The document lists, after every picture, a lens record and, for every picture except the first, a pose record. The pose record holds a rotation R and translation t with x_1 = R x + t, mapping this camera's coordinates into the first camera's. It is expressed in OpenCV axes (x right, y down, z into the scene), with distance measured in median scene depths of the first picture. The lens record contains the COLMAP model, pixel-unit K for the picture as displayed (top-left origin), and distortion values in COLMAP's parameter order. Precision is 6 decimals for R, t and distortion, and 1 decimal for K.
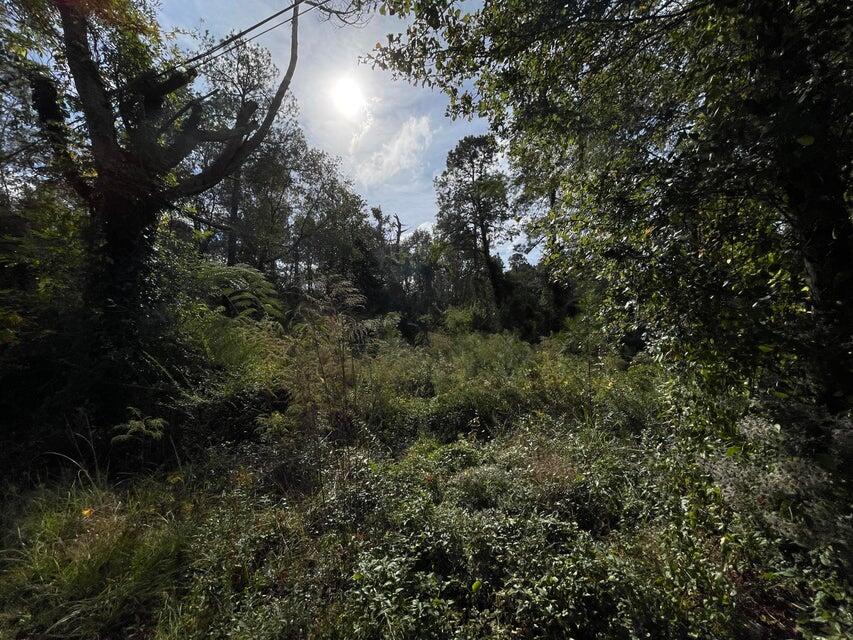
lens RADIAL K [[342.3, 0, 425.2], [0, 342.3, 321.4], [0, 0, 1]] dist [0.001988, -0.000960]
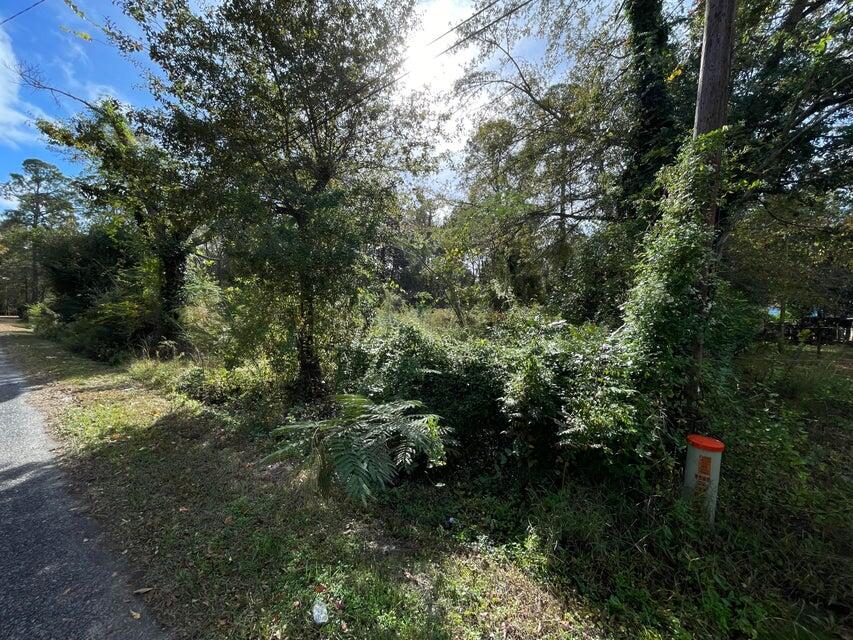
lens RADIAL K [[342.3, 0, 428.5], [0, 342.3, 319.5], [0, 0, 1]] dist [0.001988, -0.000960]
pose [[0.974986, 0.000947, -0.222264, 1.403593], [0.015350, 0.997316, 0.071583, -0.054493], [0.221735, -0.073205, 0.972355, -0.936326]]
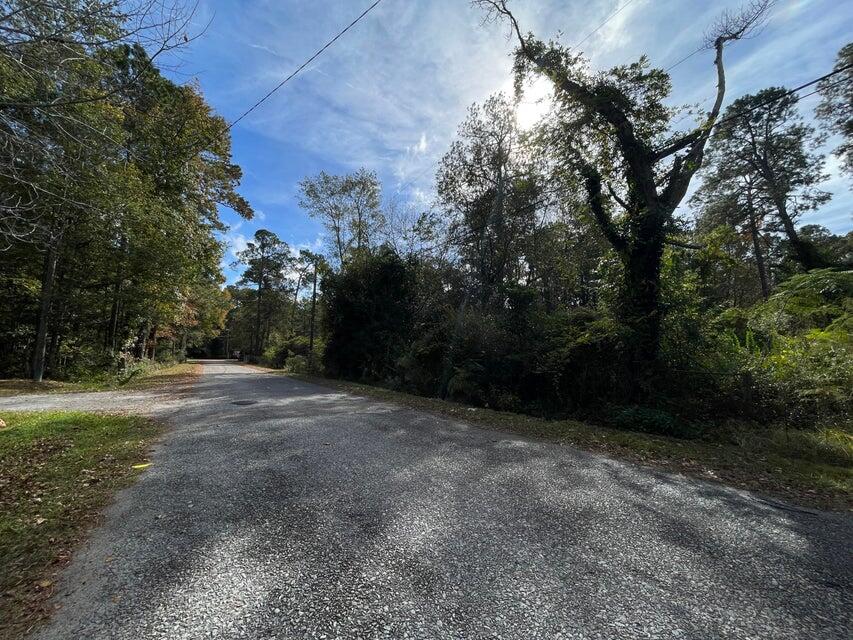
lens RADIAL K [[342.3, 0, 425.6], [0, 342.3, 317.8], [0, 0, 1]] dist [0.001988, -0.000960]
pose [[0.849577, -0.077358, -0.521762, -0.959562], [0.051687, 0.996636, -0.063603, 0.008467], [0.524927, 0.027067, 0.850717, -0.660589]]
